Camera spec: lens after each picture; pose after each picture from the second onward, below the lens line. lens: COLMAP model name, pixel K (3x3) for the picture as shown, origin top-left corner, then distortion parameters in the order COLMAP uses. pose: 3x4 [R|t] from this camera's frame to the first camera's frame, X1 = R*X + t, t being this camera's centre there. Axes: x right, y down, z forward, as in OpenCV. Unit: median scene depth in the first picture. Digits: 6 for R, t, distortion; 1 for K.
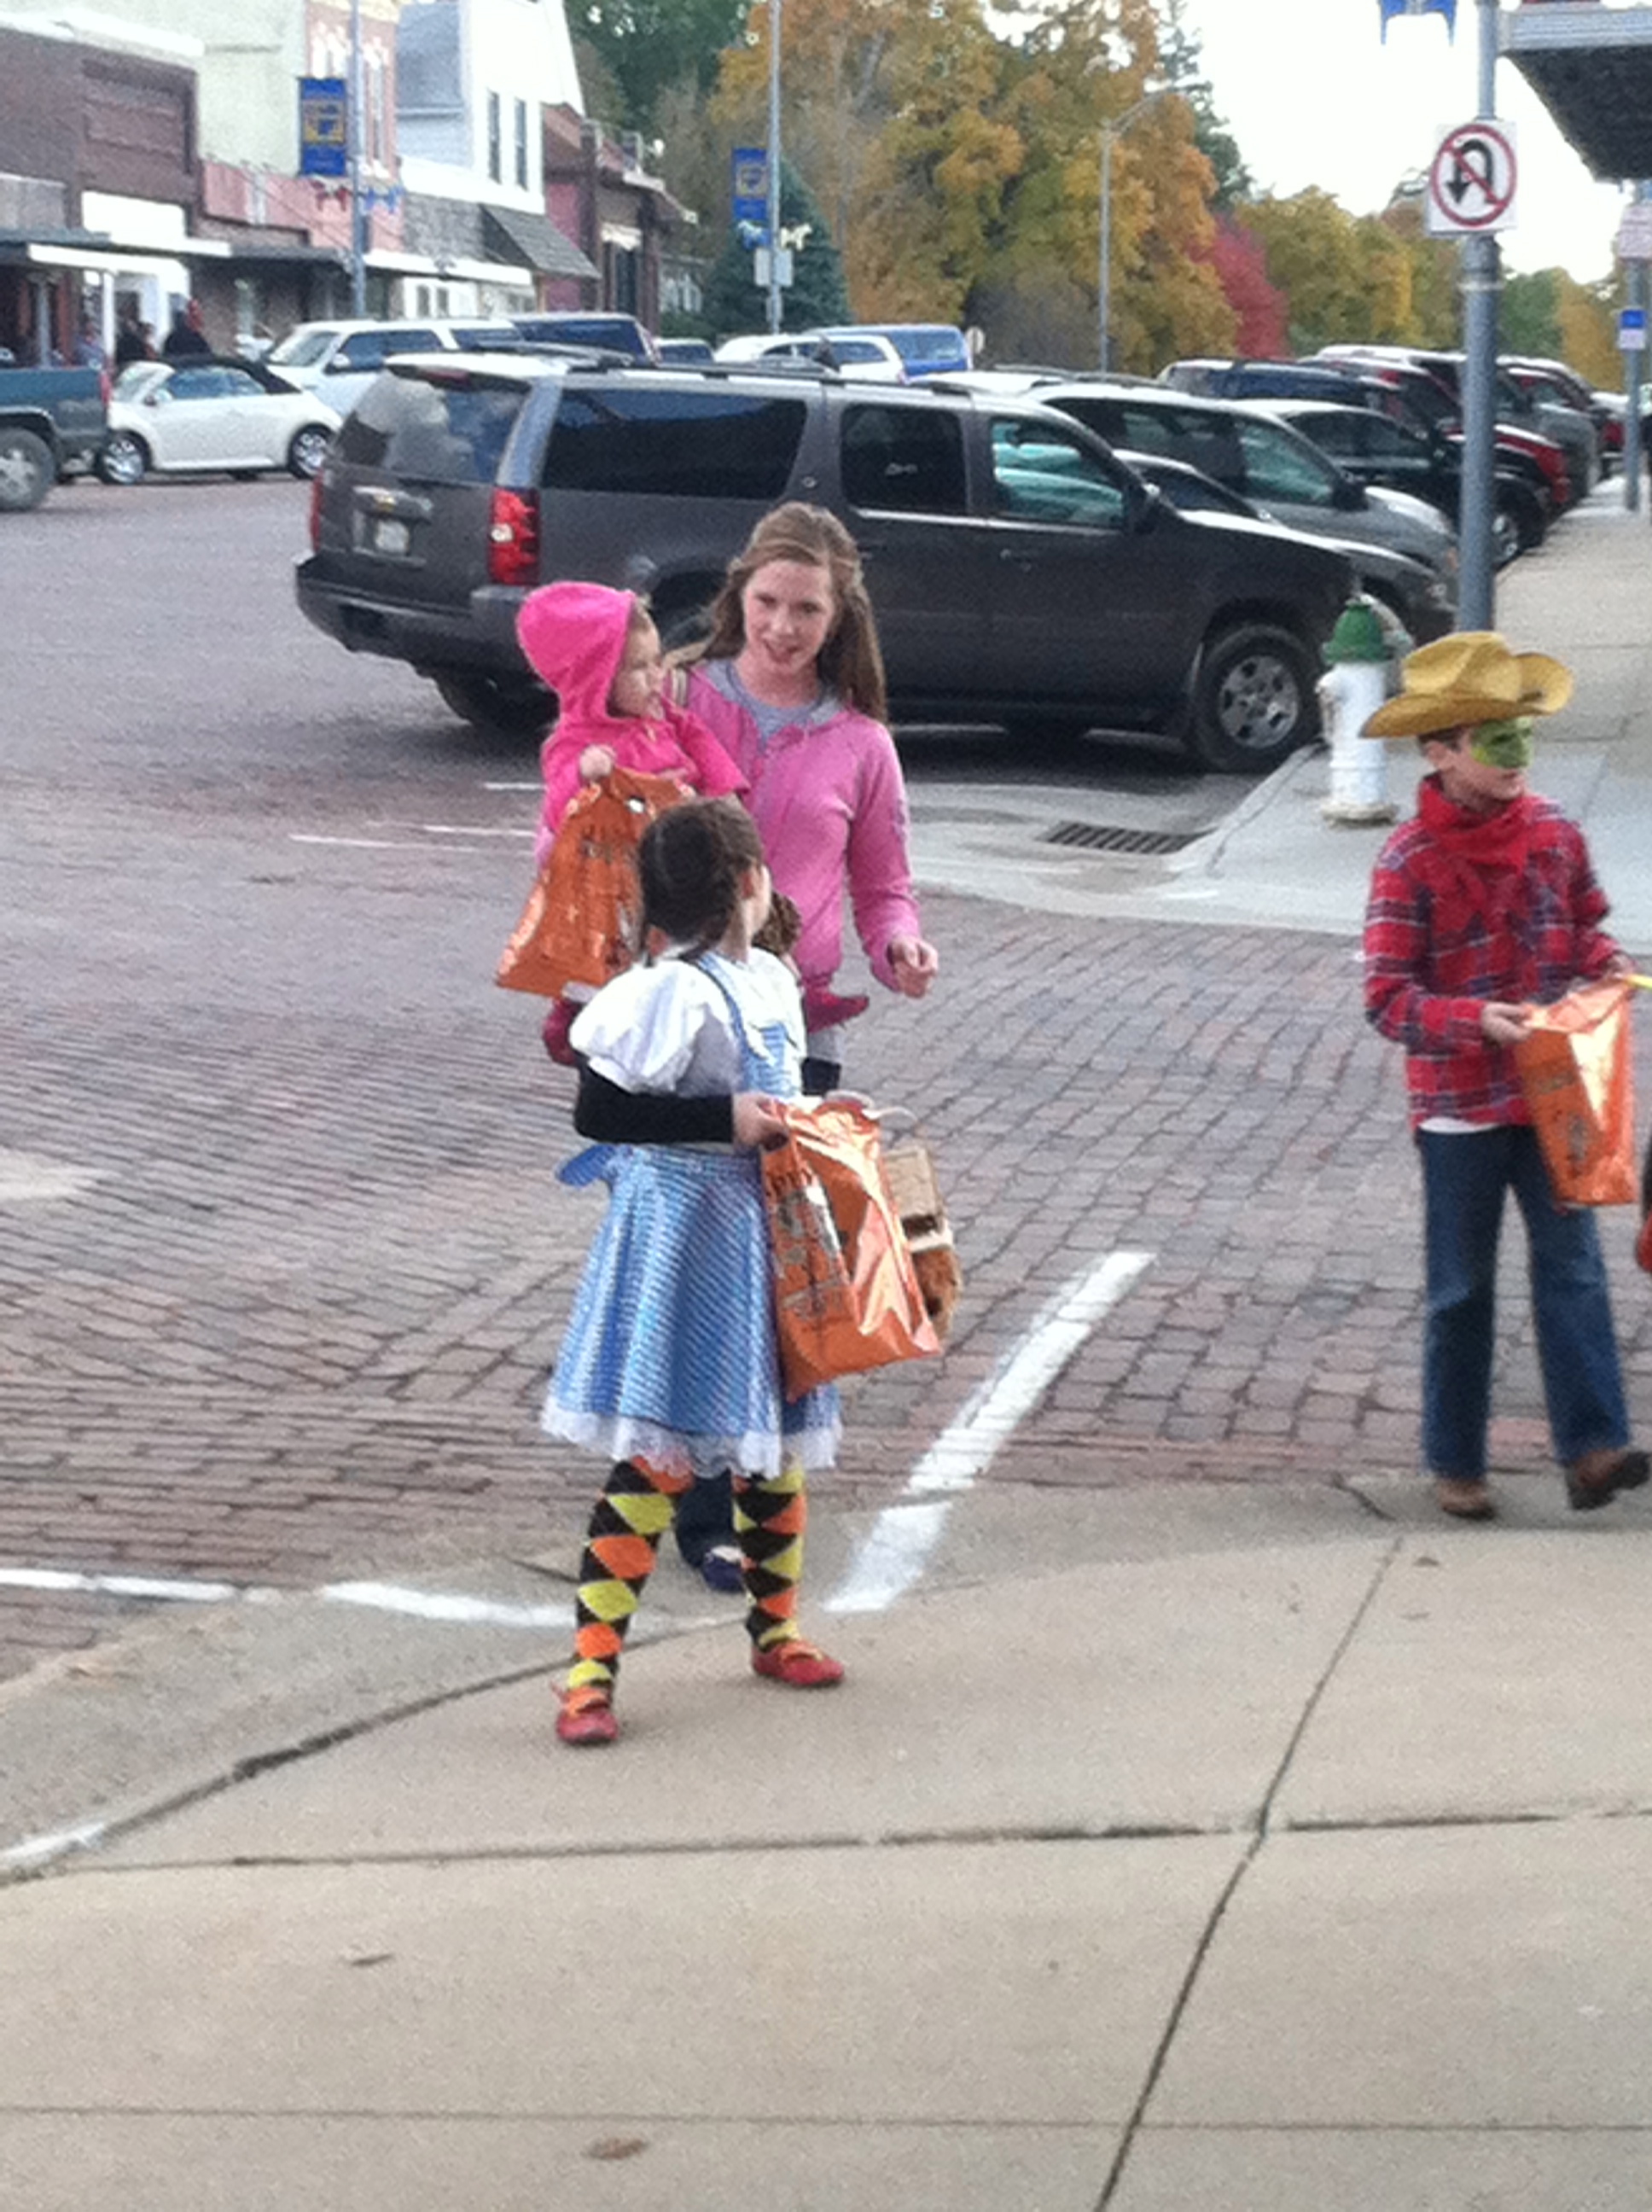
lens RADIAL K [[6782.7, 0, 827.4], [0, 6782.7, 1108.1], [0, 0, 1]] dist [-0.092322, 0.000000]
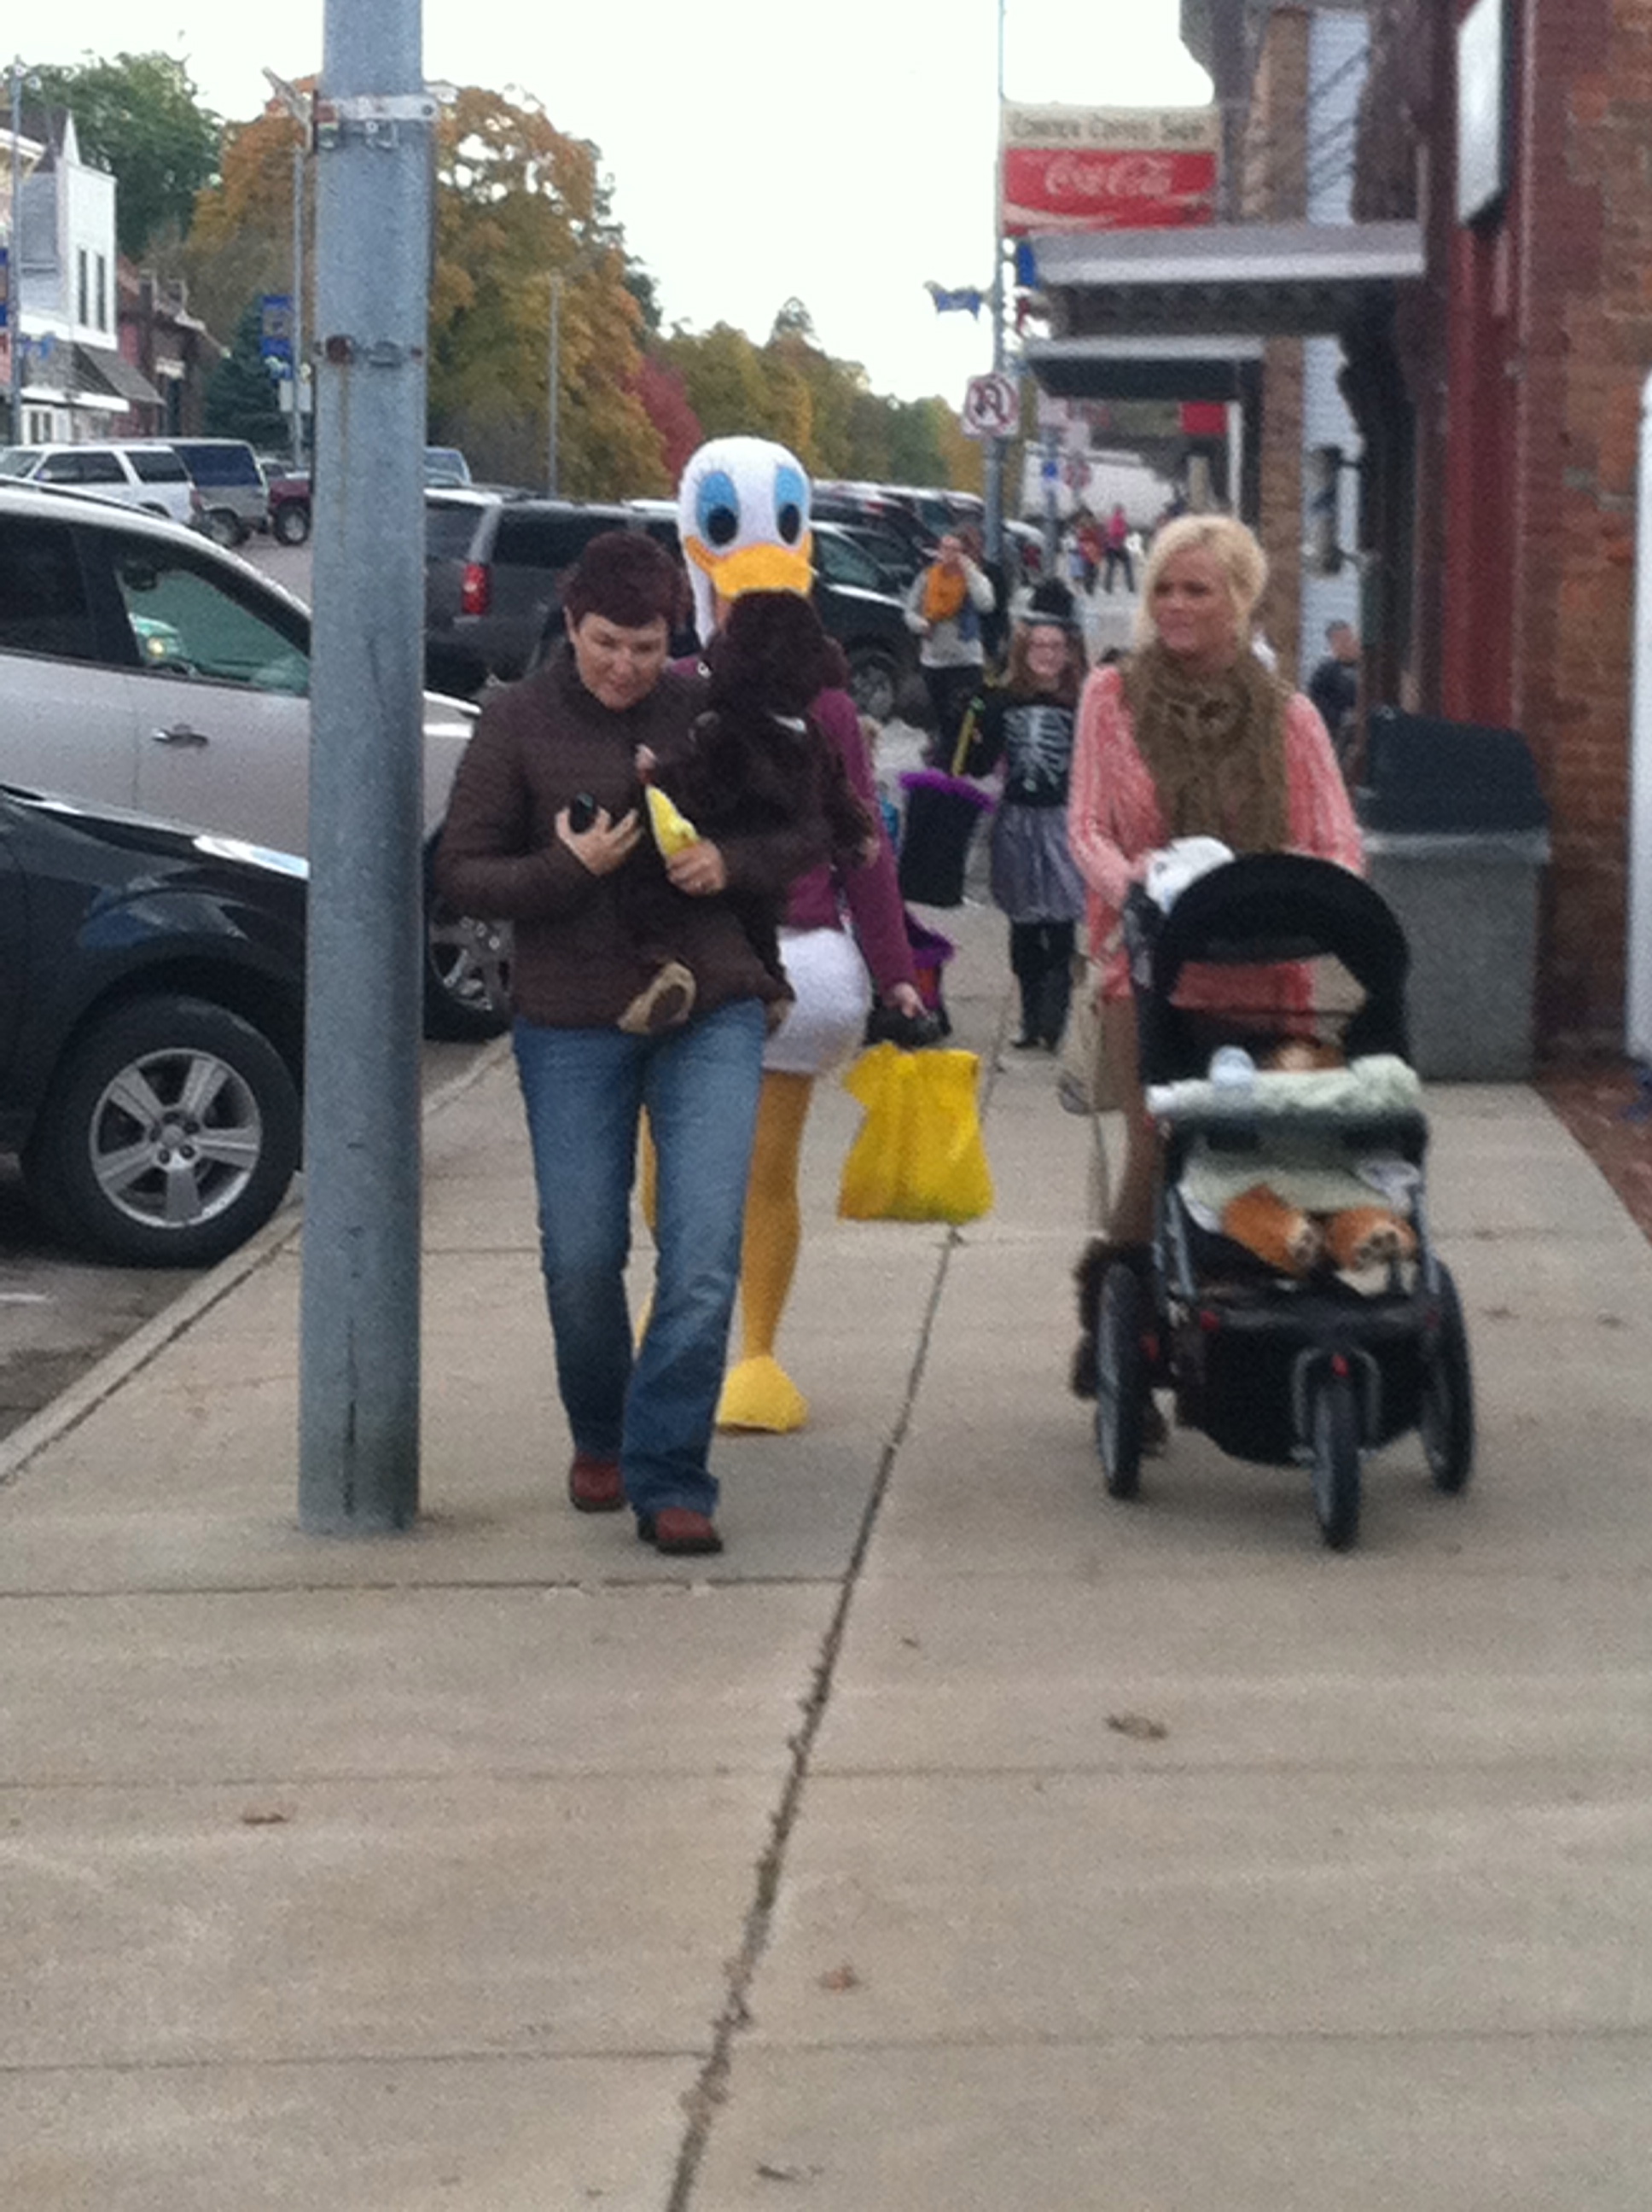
lens RADIAL K [[6782.7, 0, 827.3], [0, 6782.7, 1112.7], [0, 0, 1]] dist [-0.092322, 0.000000]
pose [[0.995344, 0.011431, 0.095707, -0.028907], [-0.009951, 0.999824, -0.015931, 0.019643], [-0.095873, 0.014904, 0.995282, -0.193121]]
